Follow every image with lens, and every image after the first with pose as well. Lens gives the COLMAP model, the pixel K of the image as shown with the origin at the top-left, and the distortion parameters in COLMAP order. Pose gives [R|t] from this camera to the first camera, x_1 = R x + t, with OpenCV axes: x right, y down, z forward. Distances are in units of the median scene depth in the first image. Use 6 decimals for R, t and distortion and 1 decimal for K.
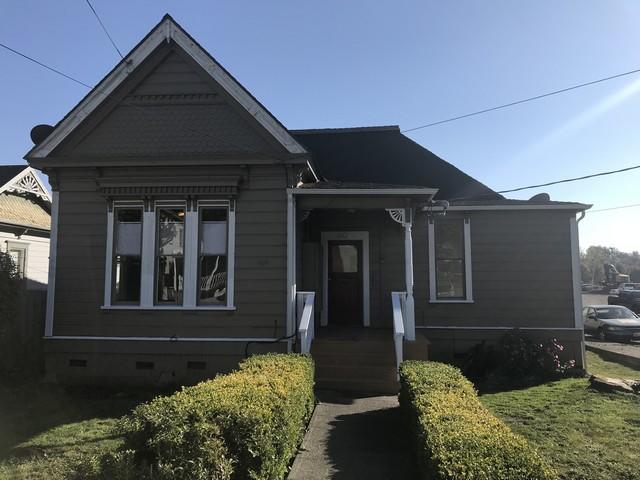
lens RADIAL K [[527.7, 0, 319.5], [0, 527.7, 241.7], [0, 0, 1]] dist [0.037986, -0.060898]
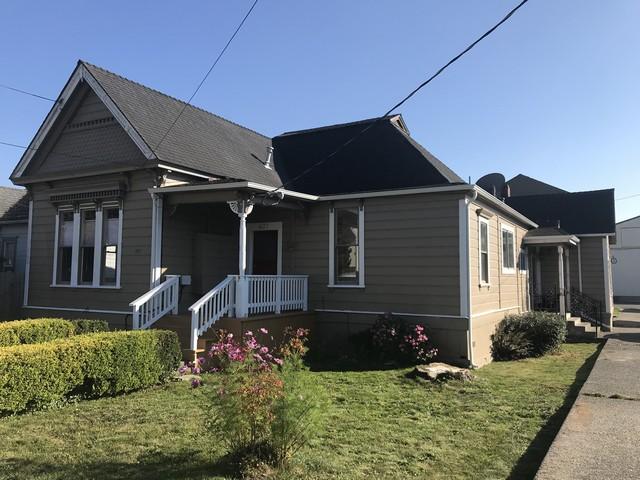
lens RADIAL K [[527.7, 0, 313.3], [0, 527.7, 239.2], [0, 0, 1]] dist [0.037986, -0.060898]
pose [[0.914930, -0.022662, -0.402977, 0.743317], [0.025168, 0.999683, 0.000923, 0.021771], [0.402828, -0.010987, 0.915210, 0.036848]]
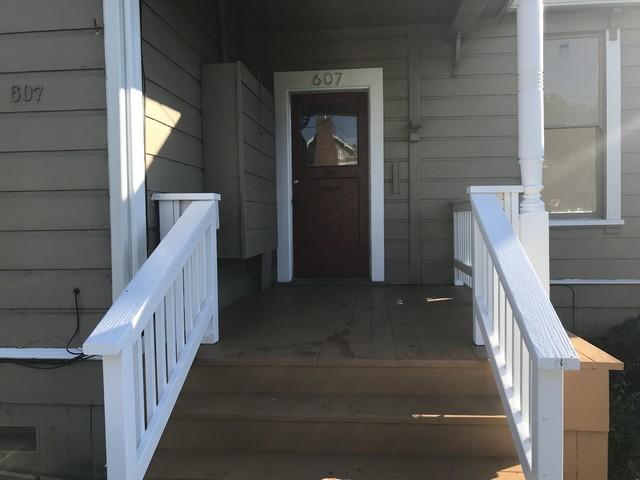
lens RADIAL K [[527.7, 0, 320.3], [0, 527.7, 243.4], [0, 0, 1]] dist [0.037986, -0.060898]
pose [[0.999884, -0.013603, -0.006799, 0.053691], [0.014373, 0.991375, 0.130268, 0.084447], [0.004968, -0.130351, 0.991455, 0.685790]]
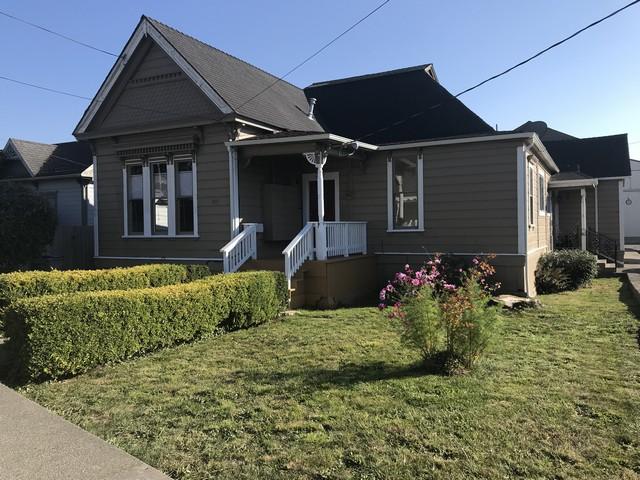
lens RADIAL K [[527.7, 0, 315.9], [0, 527.7, 240.3], [0, 0, 1]] dist [0.037986, -0.060898]
pose [[0.930801, -0.007336, -0.365453, 0.587704], [0.046216, 0.994137, 0.097755, 0.019133], [0.362593, -0.107880, 0.925682, -0.126515]]
